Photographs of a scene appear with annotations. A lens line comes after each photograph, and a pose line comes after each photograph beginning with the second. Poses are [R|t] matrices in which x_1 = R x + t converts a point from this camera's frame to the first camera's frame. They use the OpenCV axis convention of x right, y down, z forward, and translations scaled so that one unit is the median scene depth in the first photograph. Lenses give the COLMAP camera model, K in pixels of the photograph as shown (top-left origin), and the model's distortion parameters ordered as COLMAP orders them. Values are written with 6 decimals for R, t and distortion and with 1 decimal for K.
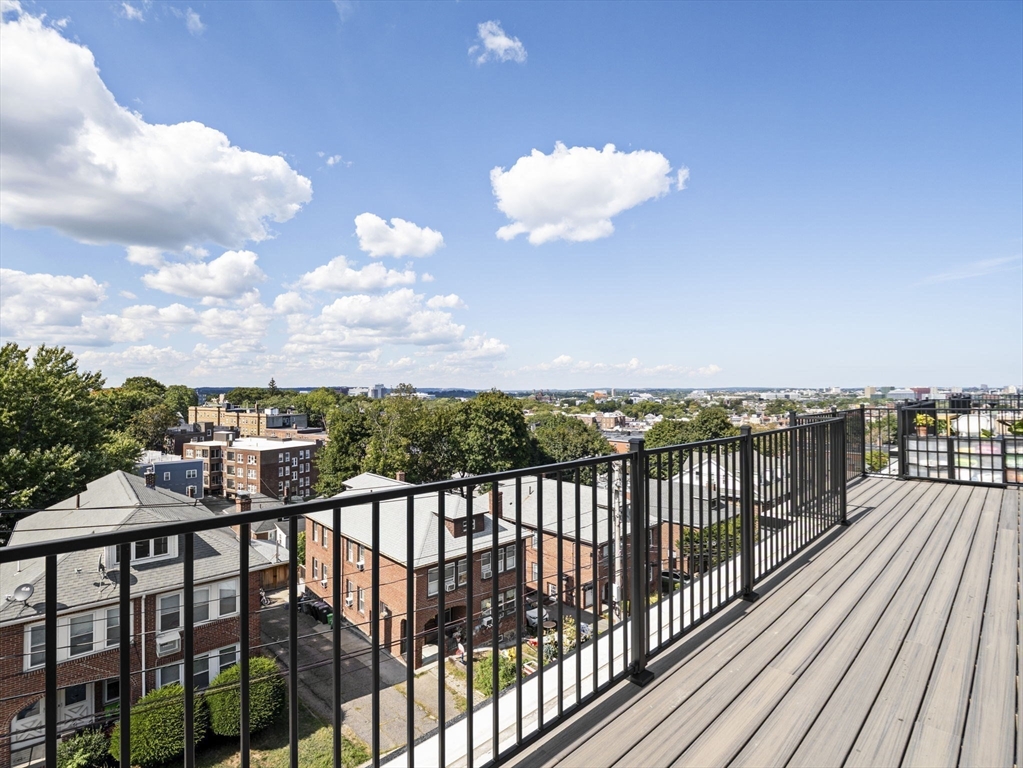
lens RADIAL K [[493.6, 0, 511.5], [0, 493.6, 384.0], [0, 0, 1]] dist [-0.002364, -0.000422]
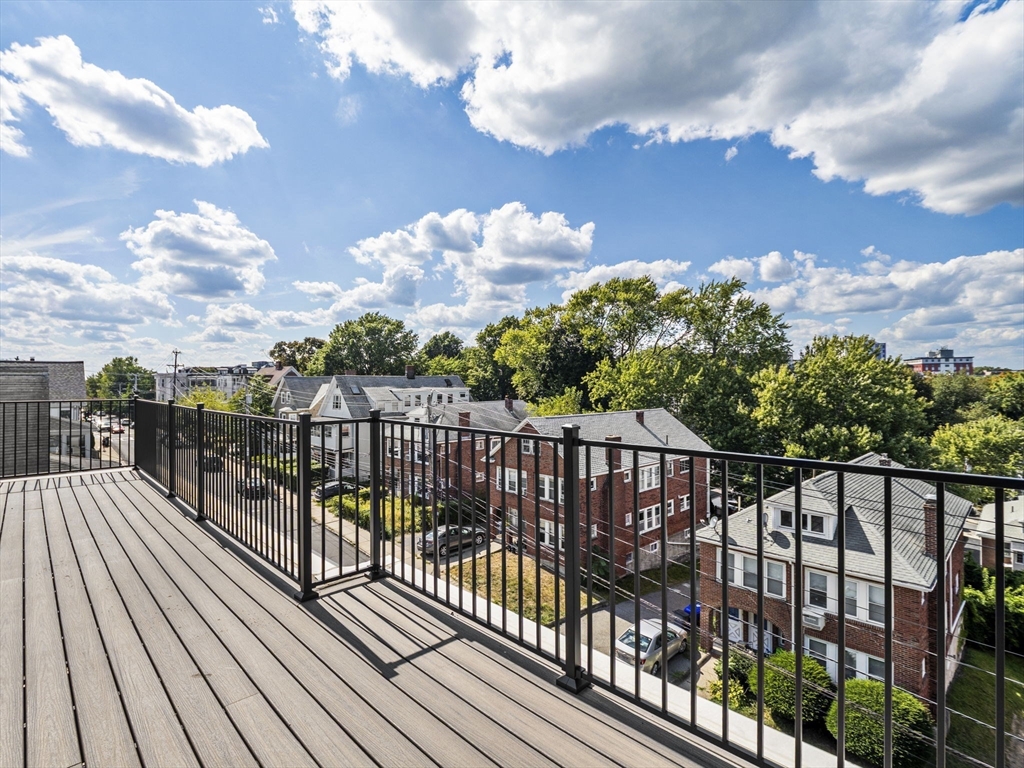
lens RADIAL K [[519.3, 0, 514.2], [0, 519.3, 375.1], [0, 0, 1]] dist [-0.003346, -0.001378]
pose [[0.004423, -0.007069, -0.999965, 0.089932], [0.023625, 0.999697, -0.006963, 0.001198], [0.999711, -0.023593, 0.004589, 0.082875]]
